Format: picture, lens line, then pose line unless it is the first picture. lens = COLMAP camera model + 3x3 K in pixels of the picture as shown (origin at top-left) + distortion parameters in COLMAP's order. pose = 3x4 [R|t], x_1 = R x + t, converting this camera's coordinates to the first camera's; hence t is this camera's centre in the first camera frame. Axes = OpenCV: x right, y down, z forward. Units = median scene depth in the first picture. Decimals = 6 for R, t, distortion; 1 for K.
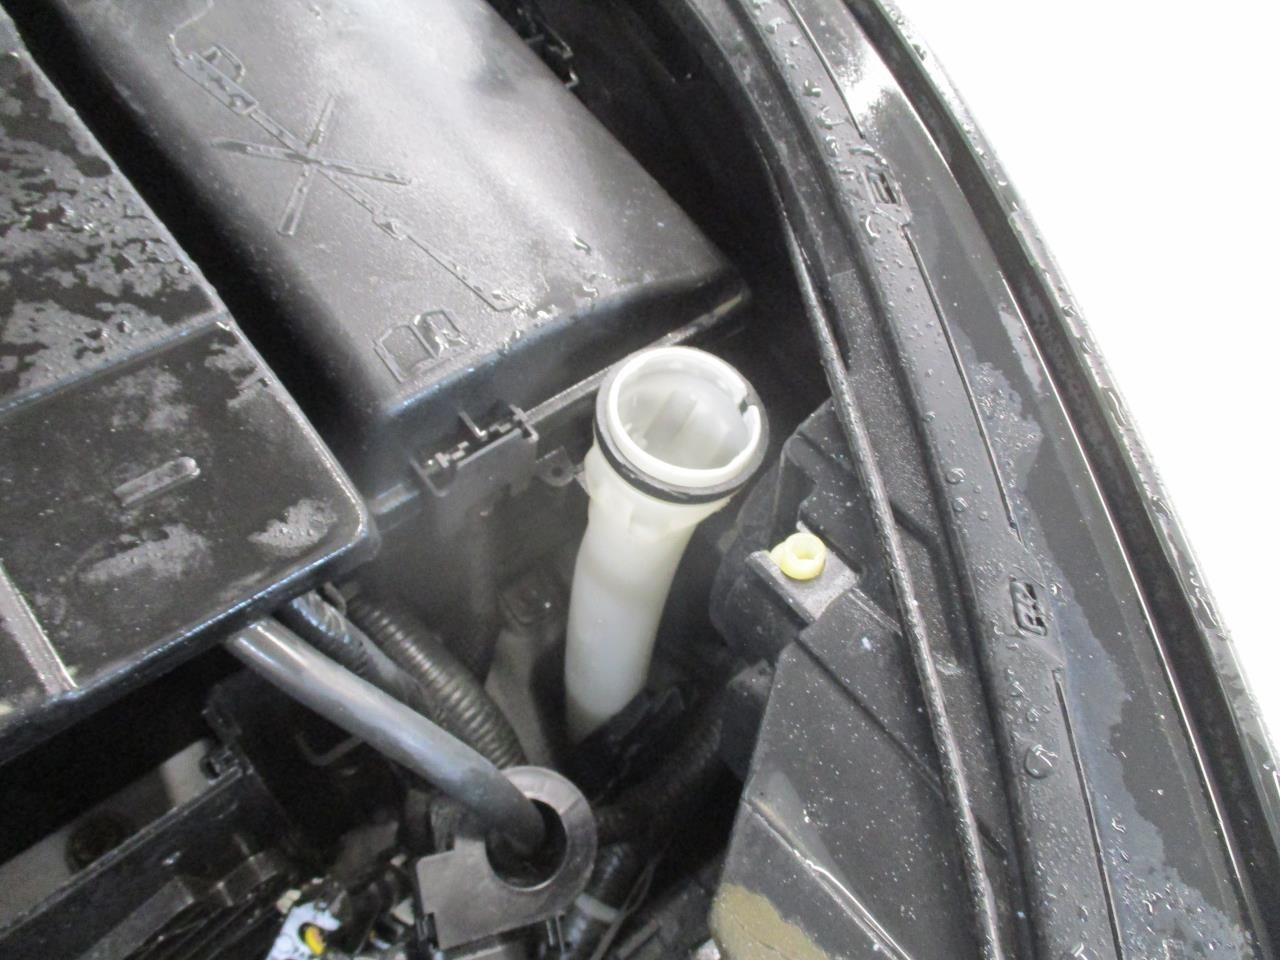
lens RADIAL K [[1052.7, 0, 682.9], [0, 1052.7, 450.9], [0, 0, 1]] dist [-0.033148, 0.016099]
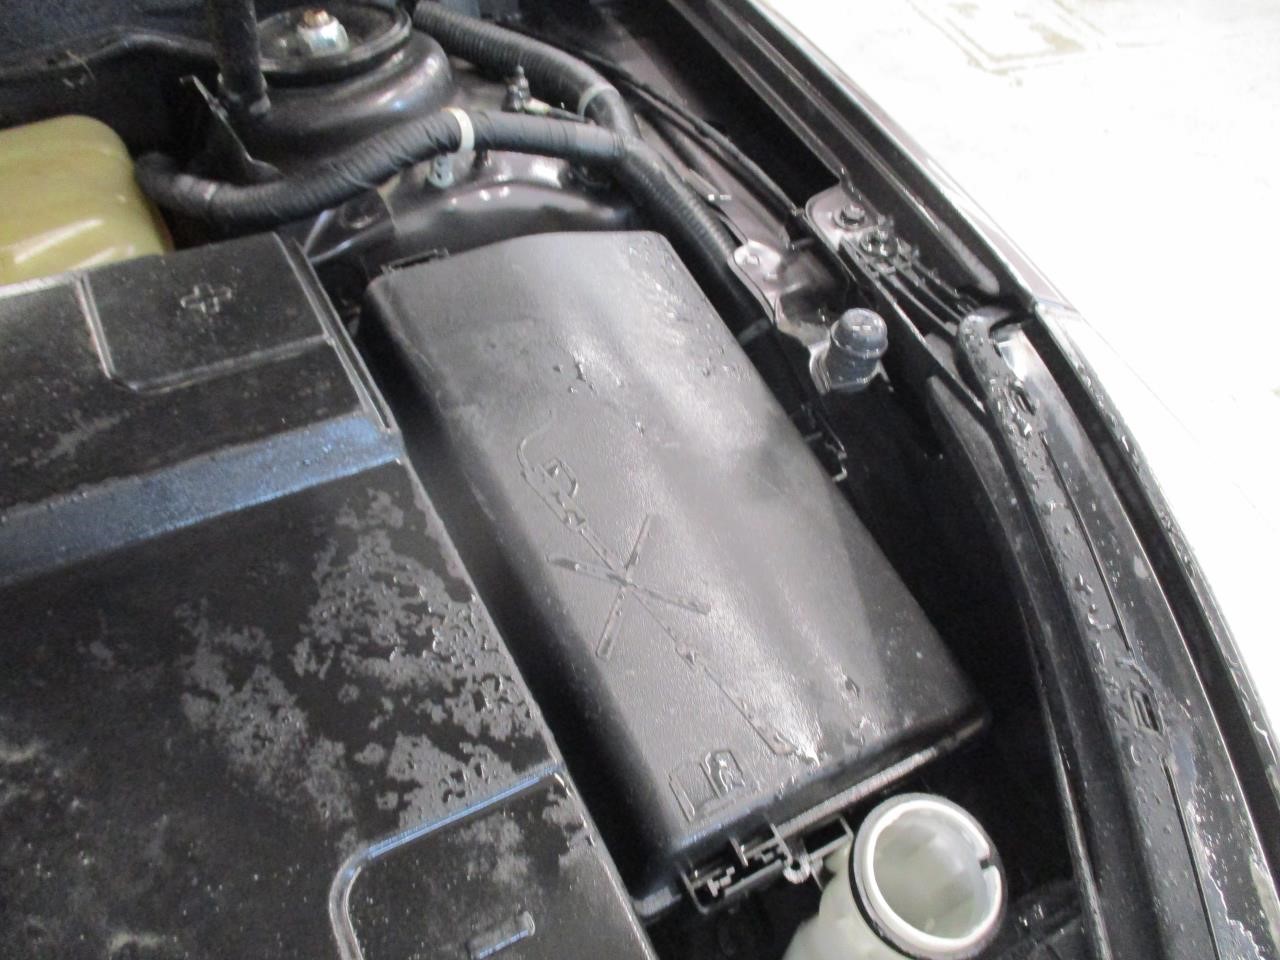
lens RADIAL K [[1052.7, 0, 682.9], [0, 1052.7, 450.9], [0, 0, 1]] dist [-0.033148, 0.016099]
pose [[0.981721, 0.124104, -0.144301, -0.162848], [-0.138995, 0.985419, -0.098132, -0.350960], [0.130018, 0.116395, 0.984656, -0.168972]]
